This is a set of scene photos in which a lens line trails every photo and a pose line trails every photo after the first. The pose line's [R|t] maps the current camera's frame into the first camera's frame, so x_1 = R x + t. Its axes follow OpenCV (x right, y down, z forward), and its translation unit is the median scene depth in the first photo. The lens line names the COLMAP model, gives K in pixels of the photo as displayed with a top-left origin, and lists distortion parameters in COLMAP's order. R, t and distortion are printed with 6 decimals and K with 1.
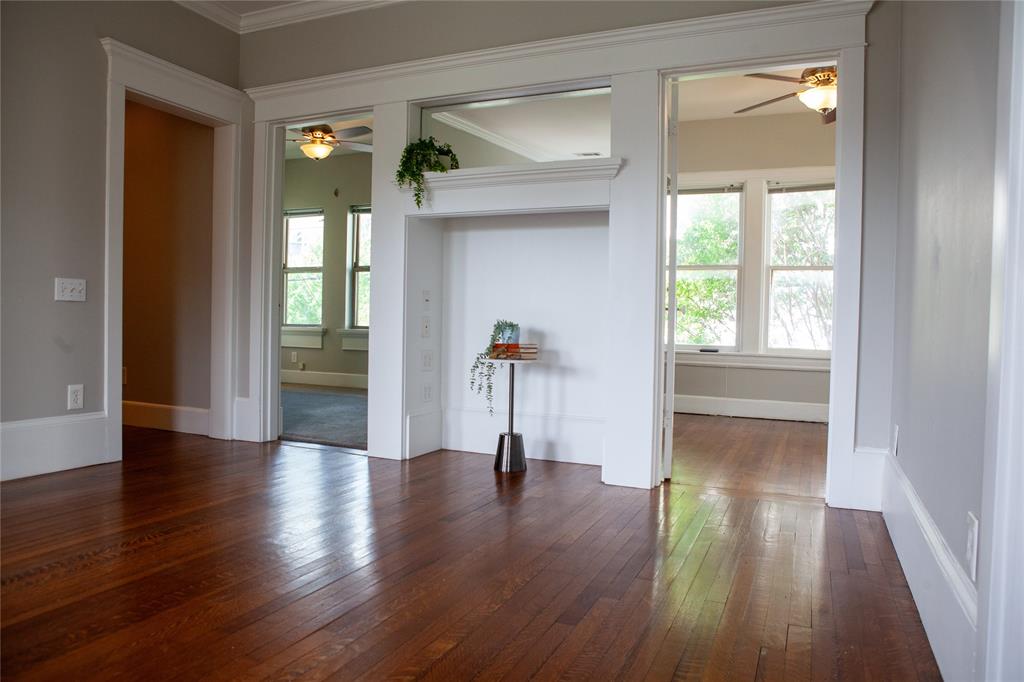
lens RADIAL K [[708.4, 0, 513.8], [0, 708.4, 339.2], [0, 0, 1]] dist [-0.095417, 0.067160]
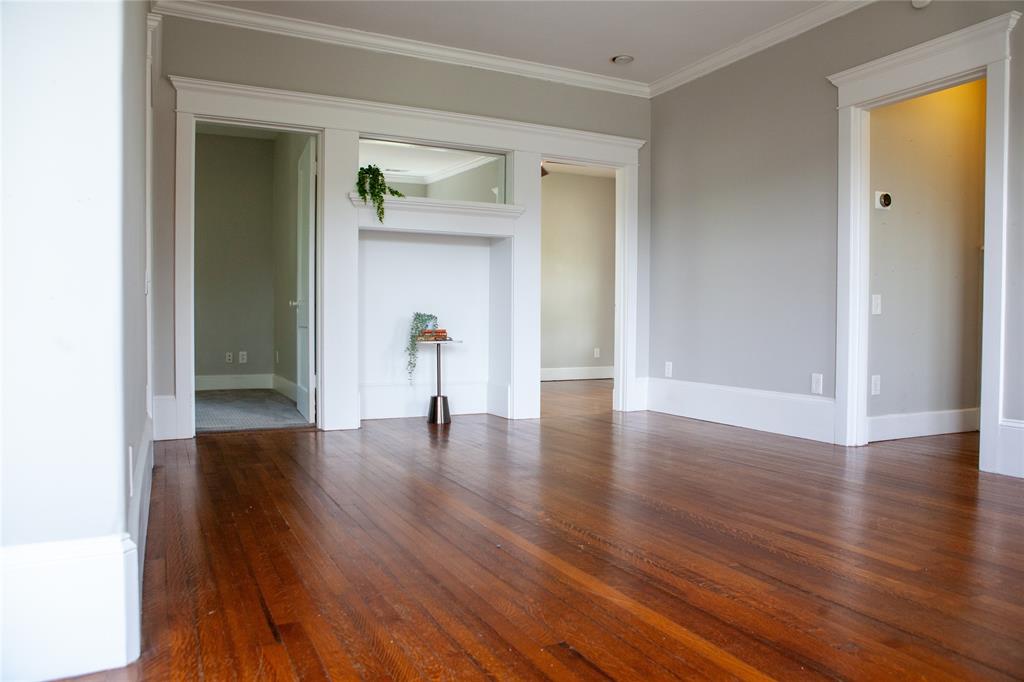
lens RADIAL K [[707.0, 0, 516.0], [0, 707.0, 344.2], [0, 0, 1]] dist [-0.072761, 0.024670]
pose [[0.629828, -0.041755, 0.775612, -0.958549], [0.023573, 0.999122, 0.034645, -0.009449], [-0.776377, -0.003537, 0.630259, 0.025615]]
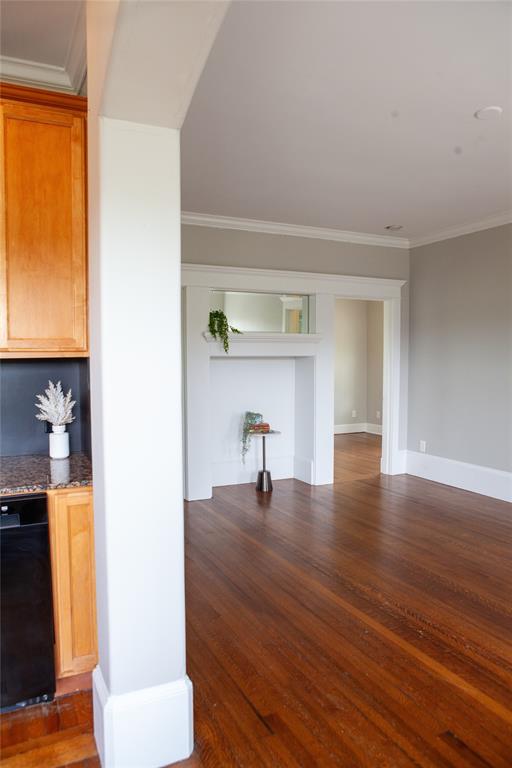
lens RADIAL K [[531.8, 0, 257.2], [0, 531.8, 387.3], [0, 0, 1]] dist [-0.042185, 0.033184]
pose [[0.640483, -0.064608, 0.765250, -1.105045], [0.029568, 0.997791, 0.059494, -0.179154], [-0.767403, -0.015478, 0.640979, 0.087851]]
